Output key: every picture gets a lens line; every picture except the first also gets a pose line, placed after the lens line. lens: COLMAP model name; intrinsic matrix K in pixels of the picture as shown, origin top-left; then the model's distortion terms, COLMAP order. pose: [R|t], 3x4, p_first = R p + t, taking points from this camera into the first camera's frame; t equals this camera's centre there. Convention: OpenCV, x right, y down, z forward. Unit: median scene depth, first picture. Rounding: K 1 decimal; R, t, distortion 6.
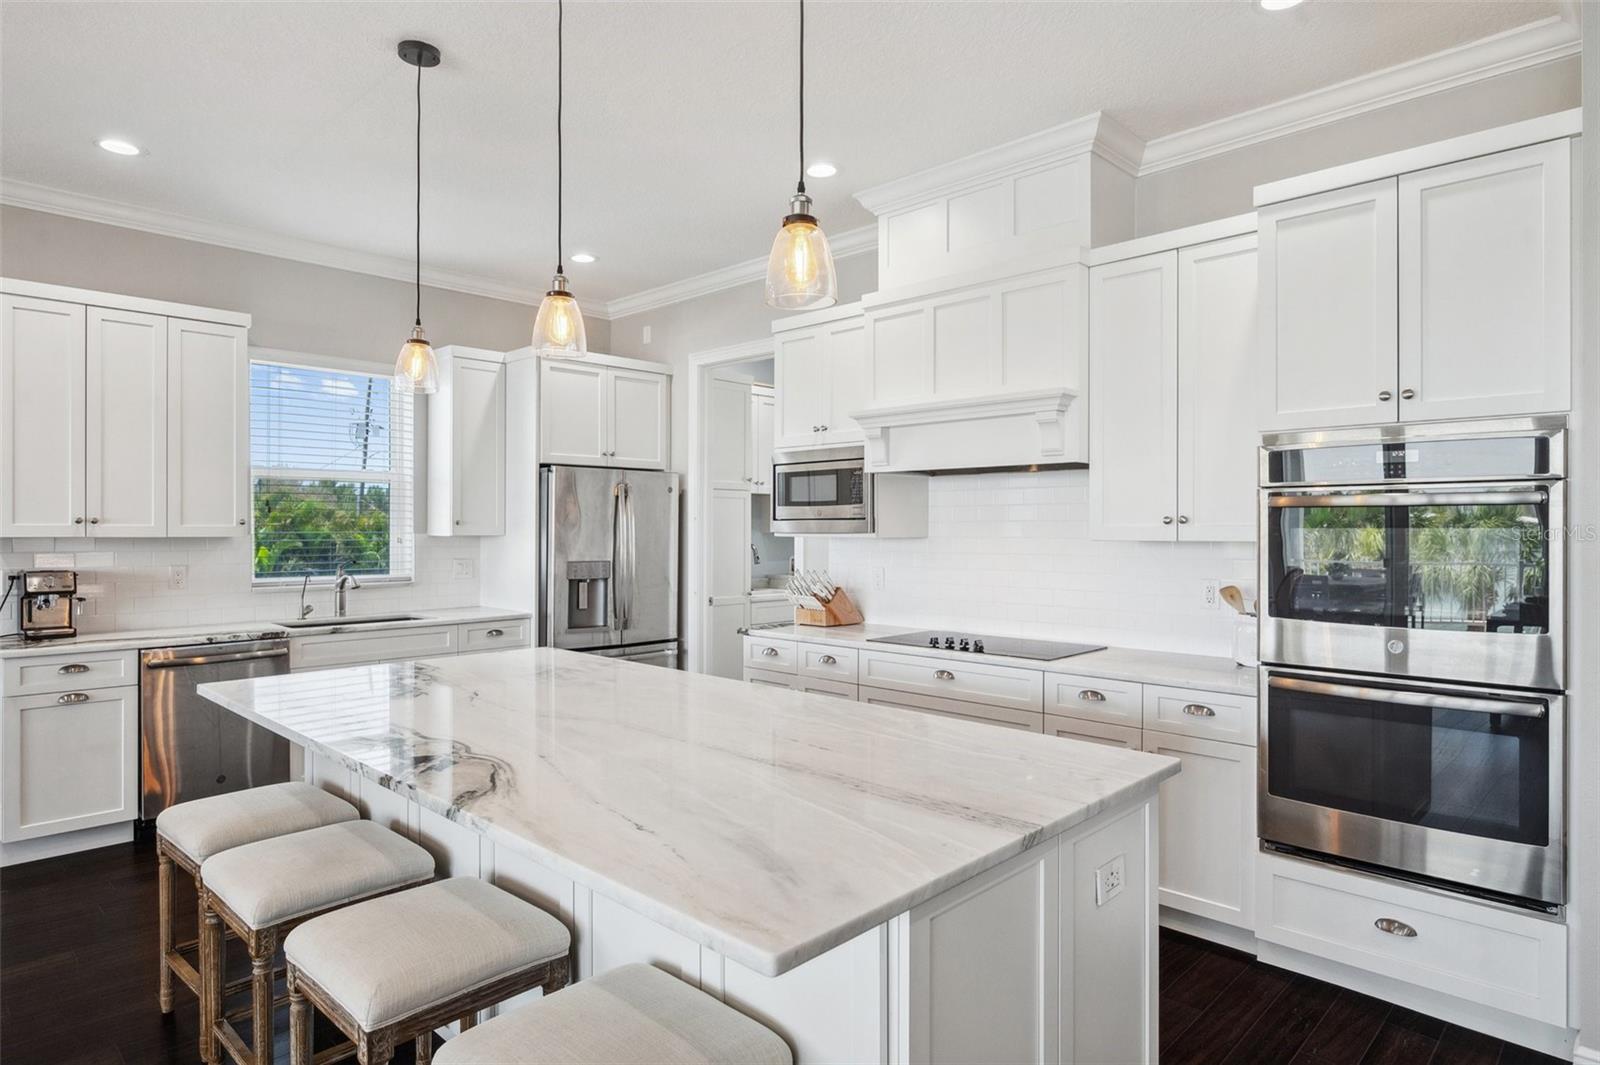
lens RADIAL K [[895.9, 0, 769.2], [0, 895.9, 526.7], [0, 0, 1]] dist [-0.006069, 0.001341]
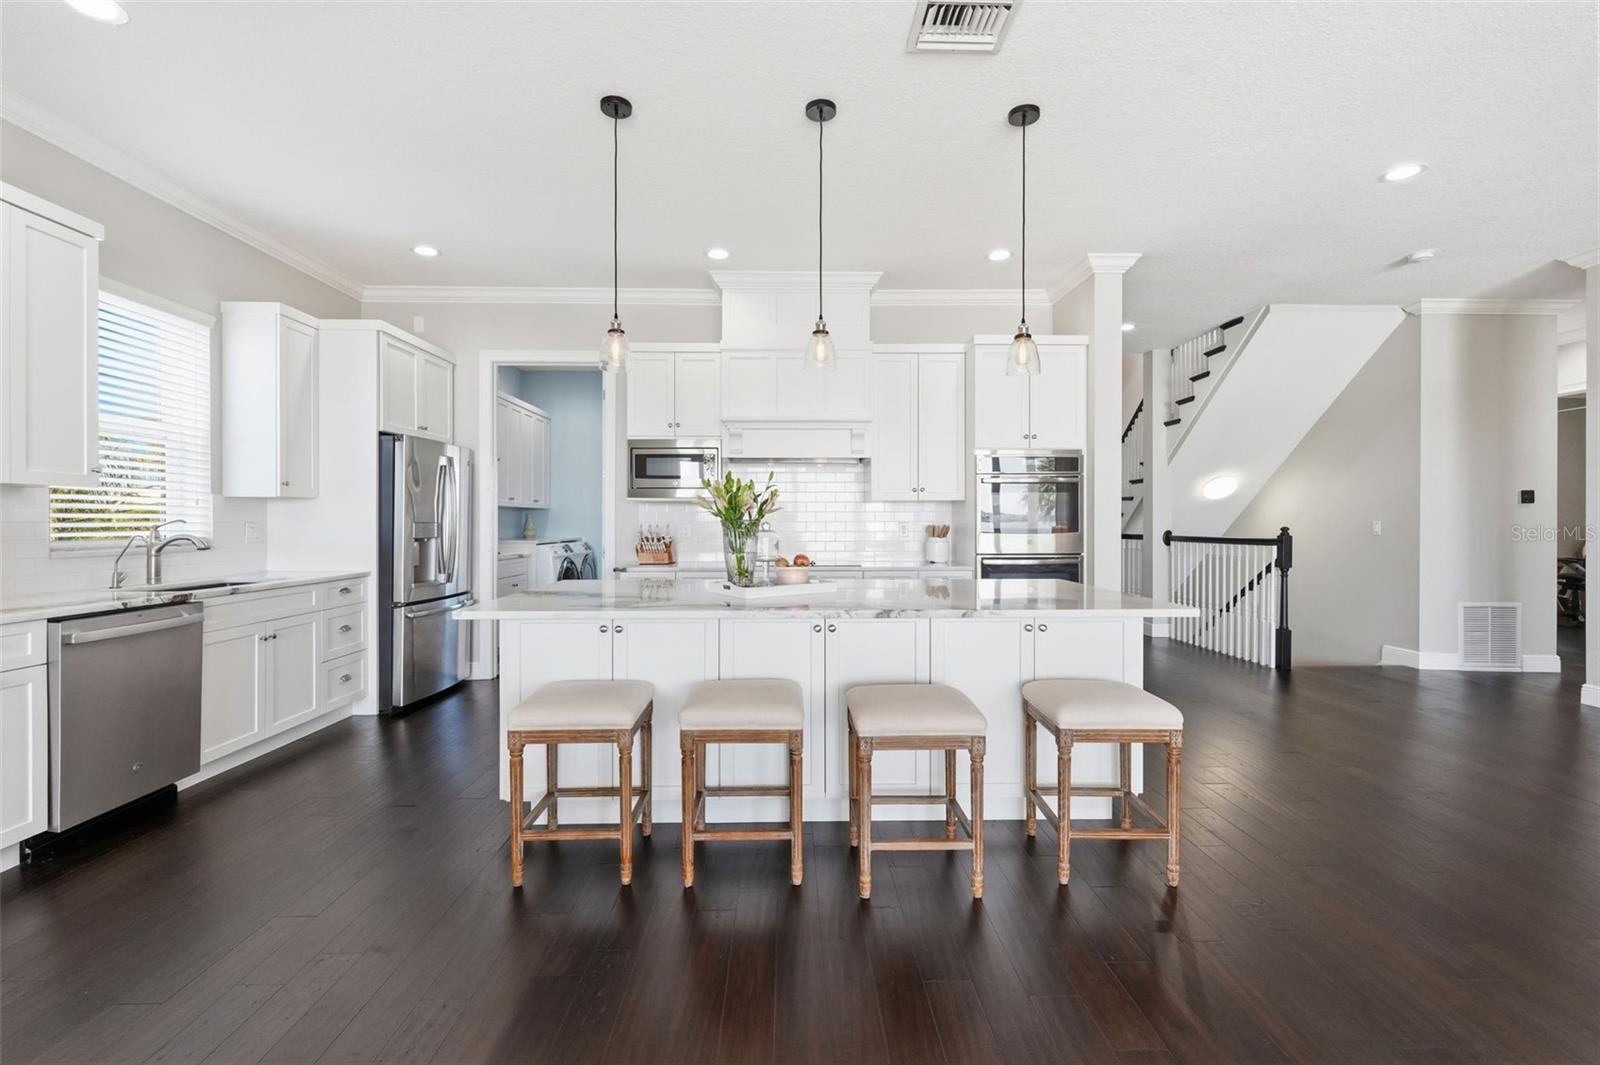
lens RADIAL K [[712.4, 0, 778.9], [0, 712.4, 521.7], [0, 0, 1]] dist [-0.000236, 0.001855]
pose [[0.705939, -0.001065, 0.708272, -0.670460], [0.000187, 0.999999, 0.001316, 0.046895], [-0.708273, -0.000797, 0.705939, 0.075823]]
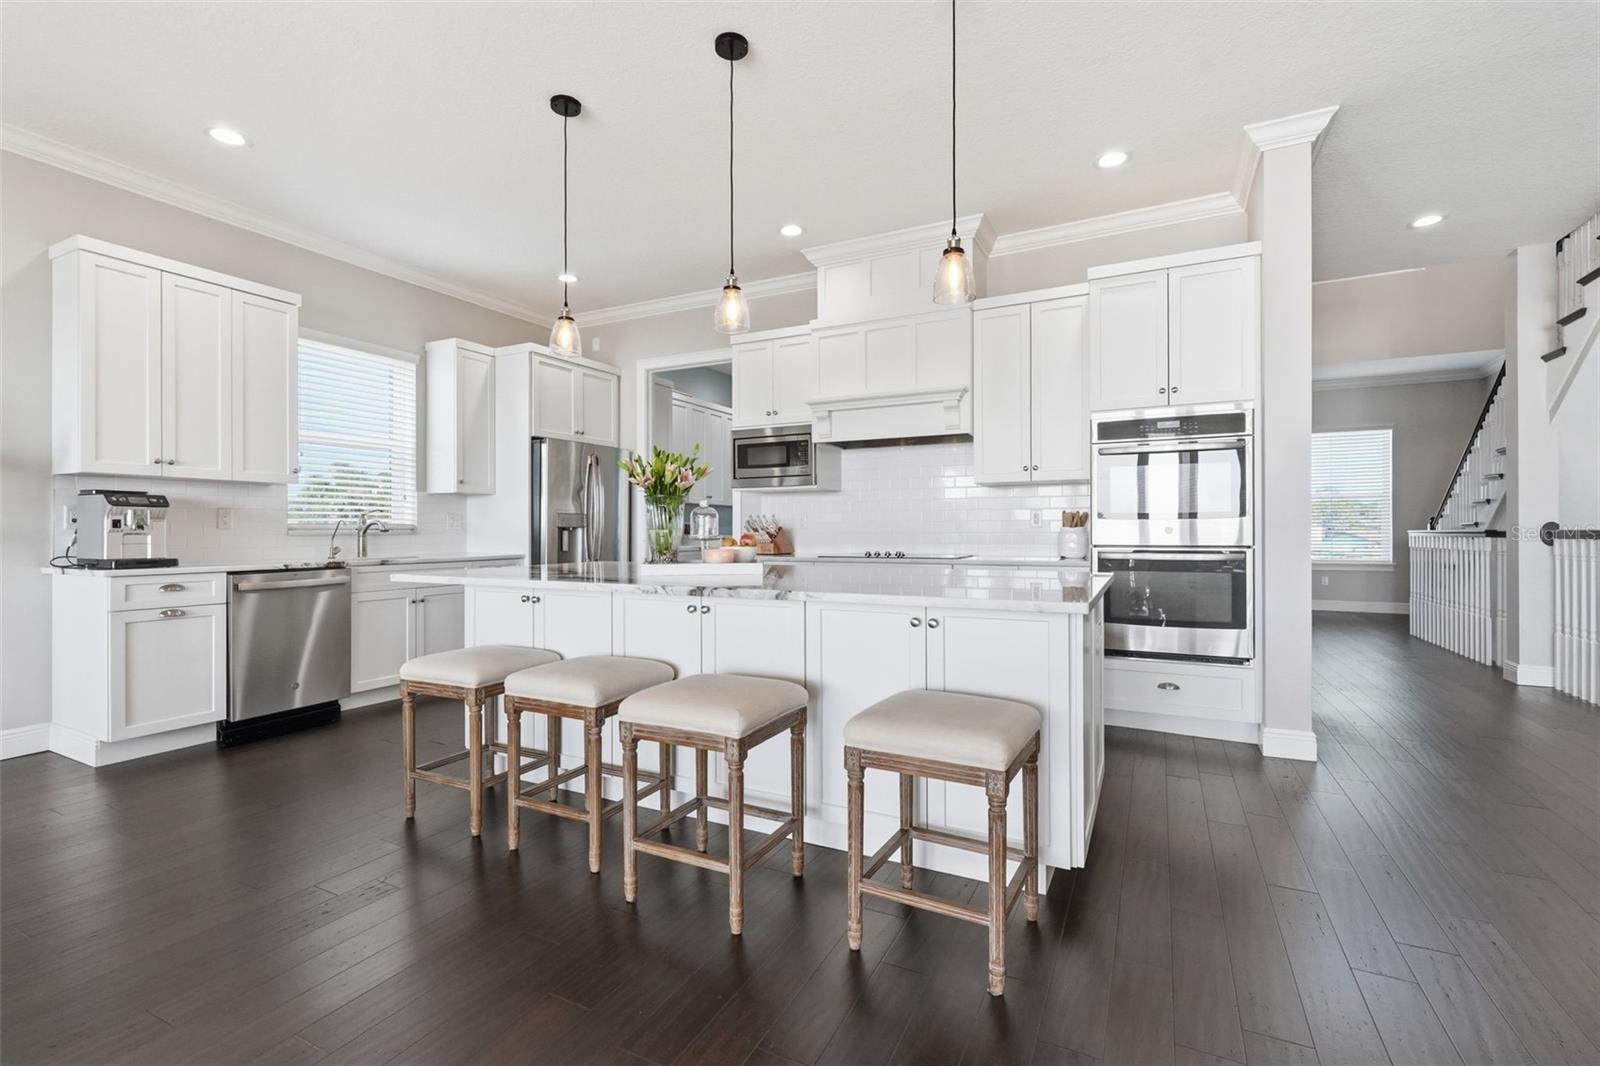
lens RADIAL K [[712.4, 0, 770.4], [0, 712.4, 528.2], [0, 0, 1]] dist [-0.000236, 0.001855]
pose [[0.957145, -0.000741, 0.289609, -0.287925], [0.001087, 0.999999, -0.001032, 0.078636], [-0.289608, 0.001303, 0.957144, -0.085915]]
